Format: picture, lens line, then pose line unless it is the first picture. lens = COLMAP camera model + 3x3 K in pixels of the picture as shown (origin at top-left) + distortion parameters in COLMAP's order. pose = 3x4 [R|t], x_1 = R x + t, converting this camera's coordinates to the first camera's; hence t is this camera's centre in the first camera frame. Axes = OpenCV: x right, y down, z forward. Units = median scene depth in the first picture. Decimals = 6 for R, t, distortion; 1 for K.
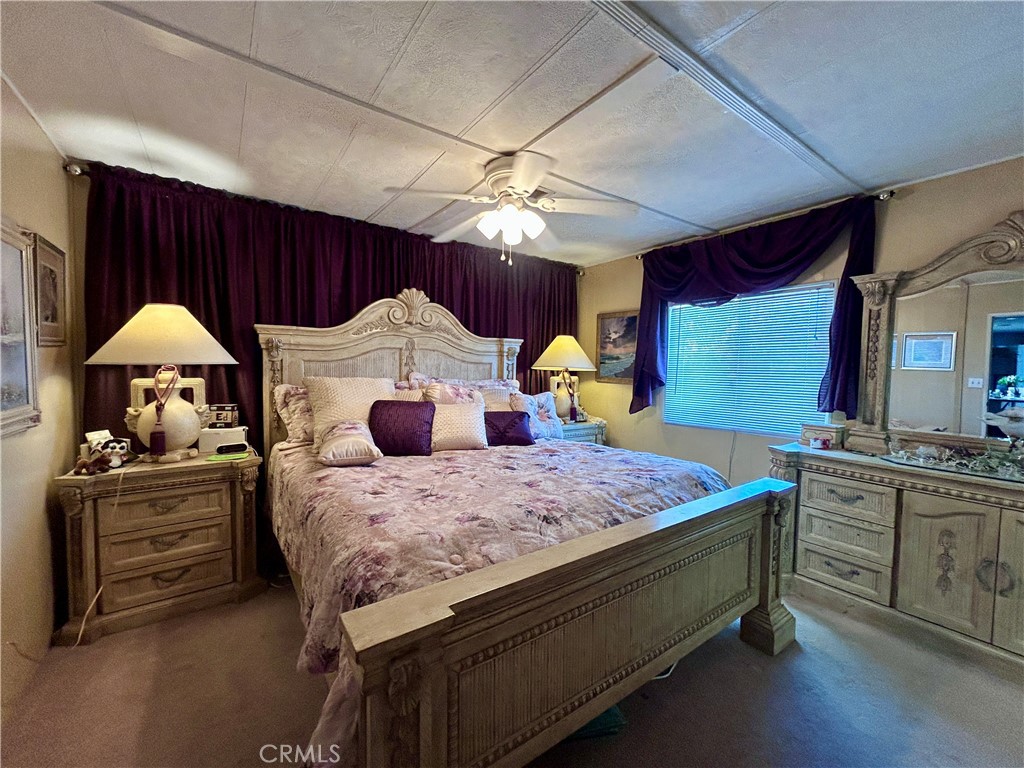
lens RADIAL K [[412.8, 0, 511.4], [0, 412.8, 384.5], [0, 0, 1]] dist [-0.000349, -0.000122]
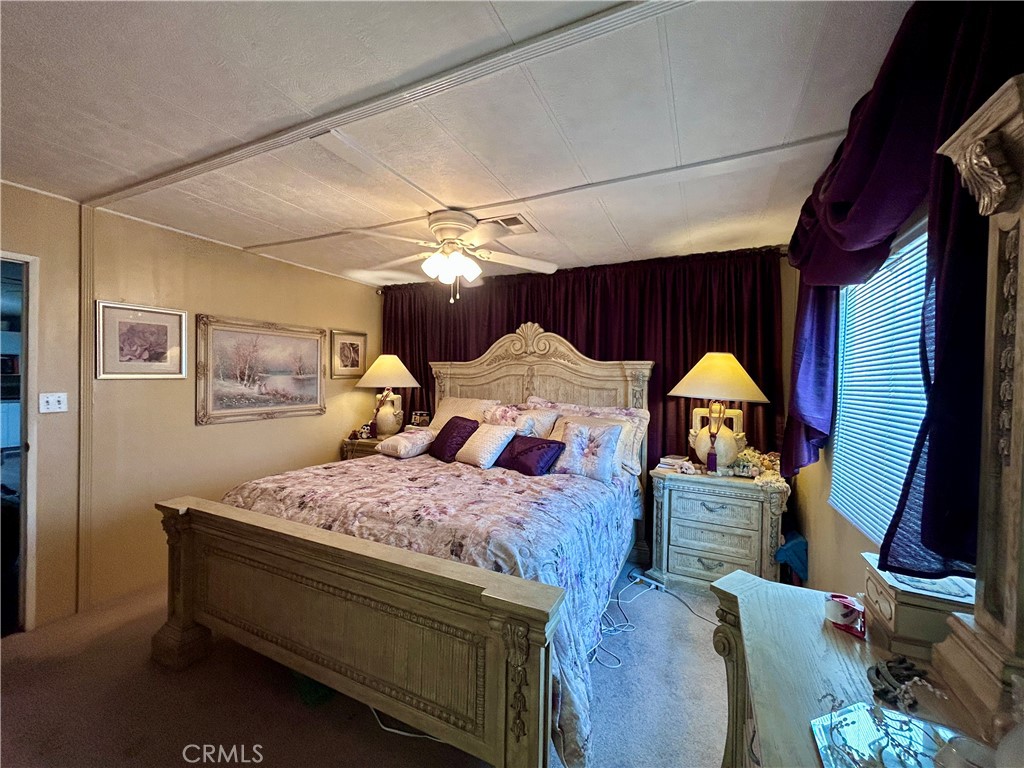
lens RADIAL K [[412.8, 0, 506.6], [0, 412.8, 383.0], [0, 0, 1]] dist [-0.000349, -0.000122]
pose [[0.479336, 0.003799, -0.877623, 0.750995], [-0.050208, 0.998472, -0.023100, -0.037582], [0.876194, 0.055136, 0.478794, 0.422614]]
